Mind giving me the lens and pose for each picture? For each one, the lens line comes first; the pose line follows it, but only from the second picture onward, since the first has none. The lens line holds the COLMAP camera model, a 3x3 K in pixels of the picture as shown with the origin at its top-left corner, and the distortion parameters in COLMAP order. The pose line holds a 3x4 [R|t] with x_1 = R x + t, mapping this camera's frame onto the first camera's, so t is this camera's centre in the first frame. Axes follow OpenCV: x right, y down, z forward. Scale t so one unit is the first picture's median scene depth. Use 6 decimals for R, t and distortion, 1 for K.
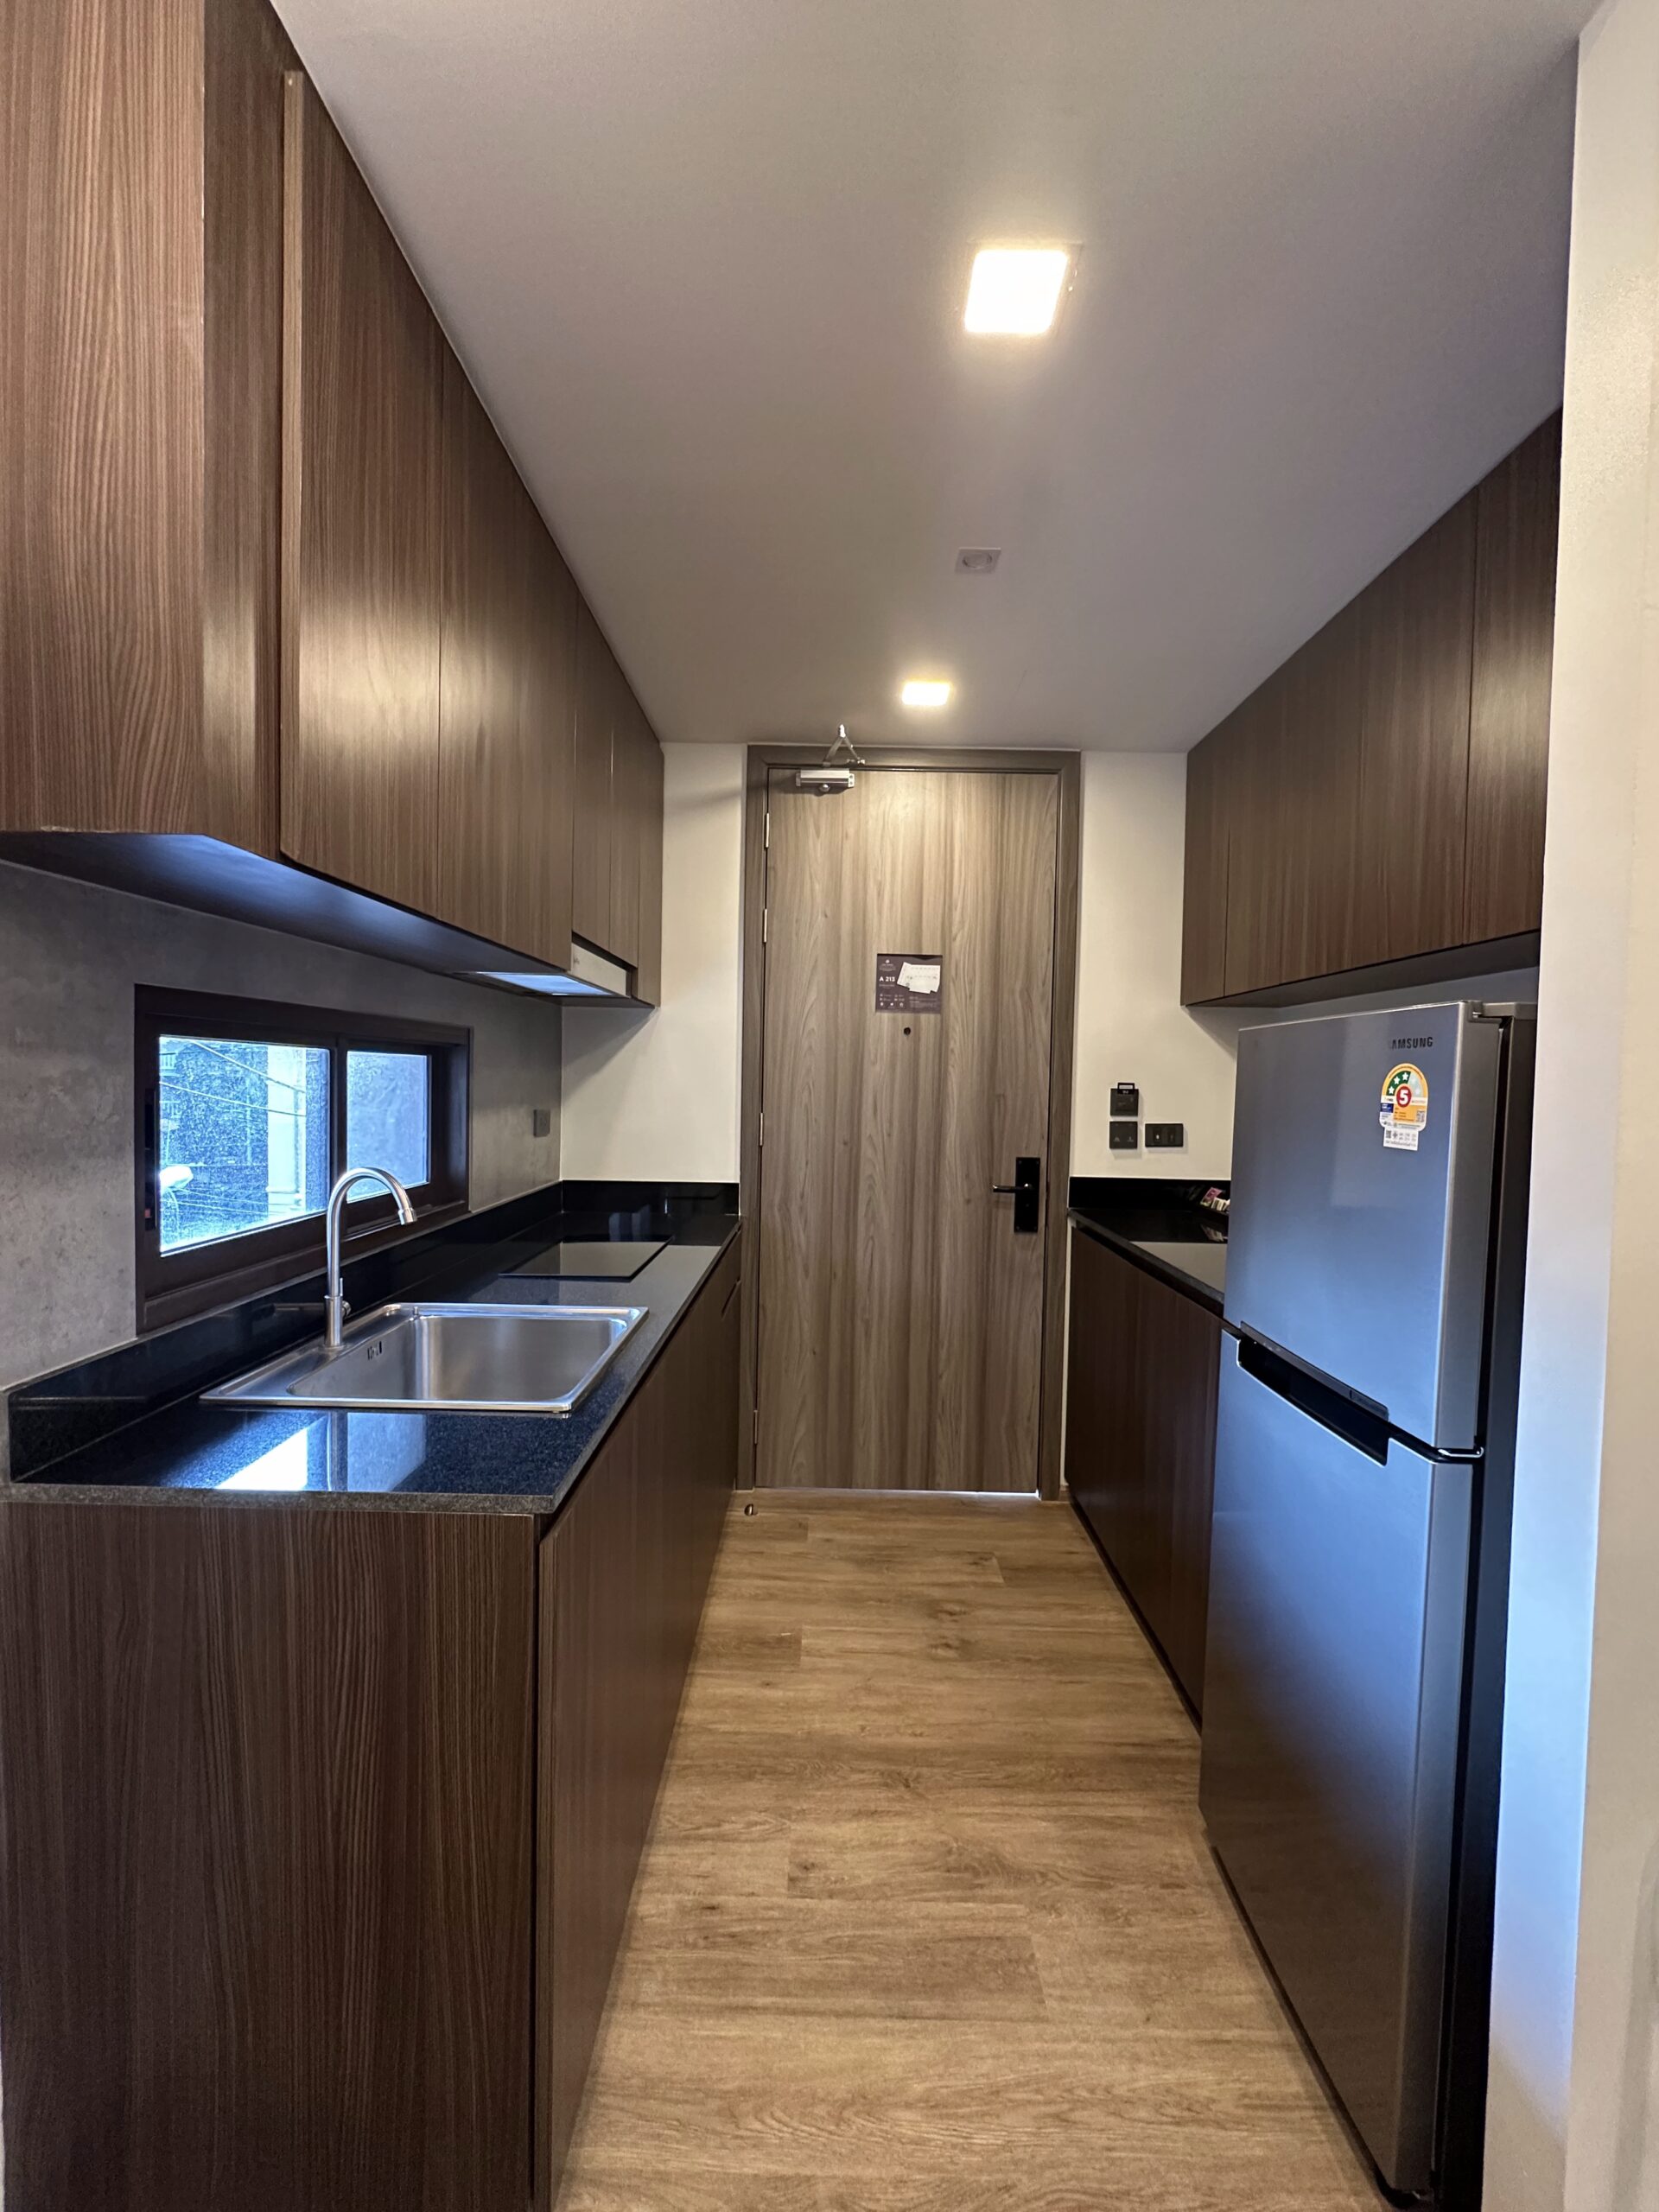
lens RADIAL K [[887.5, 0, 825.5], [0, 887.5, 1106.9], [0, 0, 1]] dist [-0.005688, 0.001033]
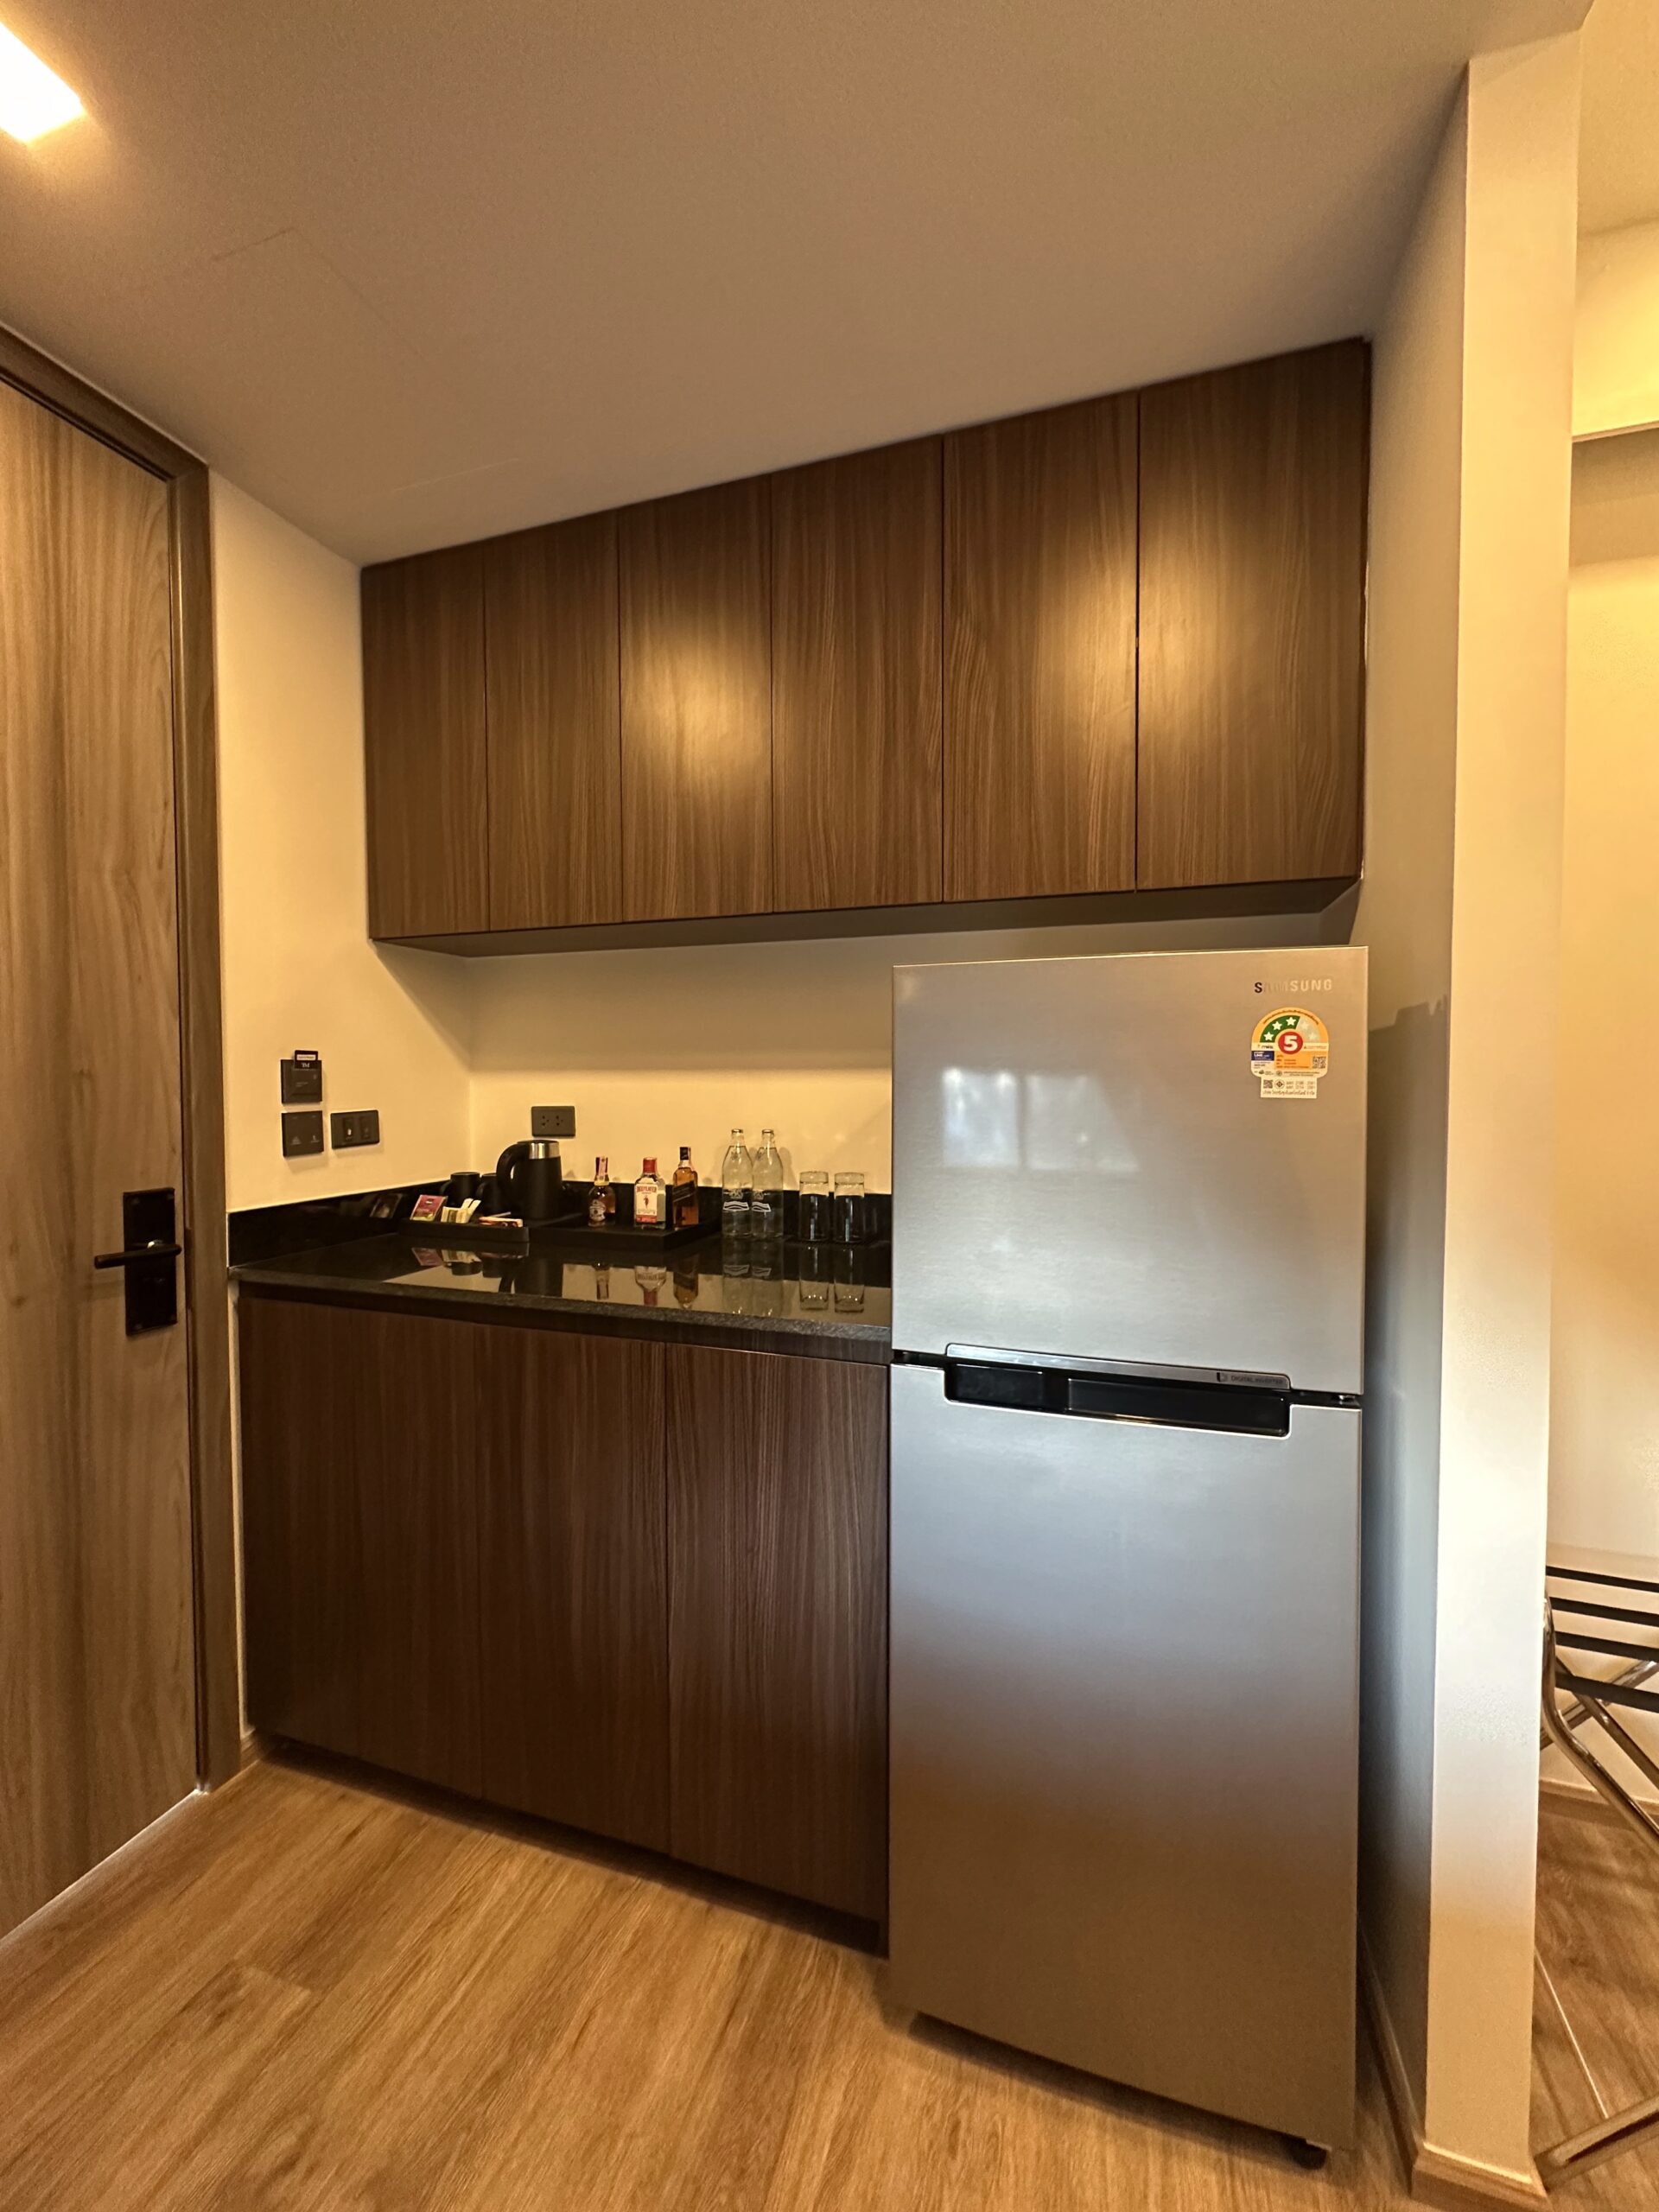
lens RADIAL K [[887.5, 0, 825.5], [0, 887.5, 1106.9], [0, 0, 1]] dist [-0.005688, 0.001033]
pose [[0.299785, -0.051182, 0.952633, -0.169065], [0.035951, 0.998457, 0.042331, -0.000524], [-0.953329, 0.021558, 0.301162, 0.507420]]
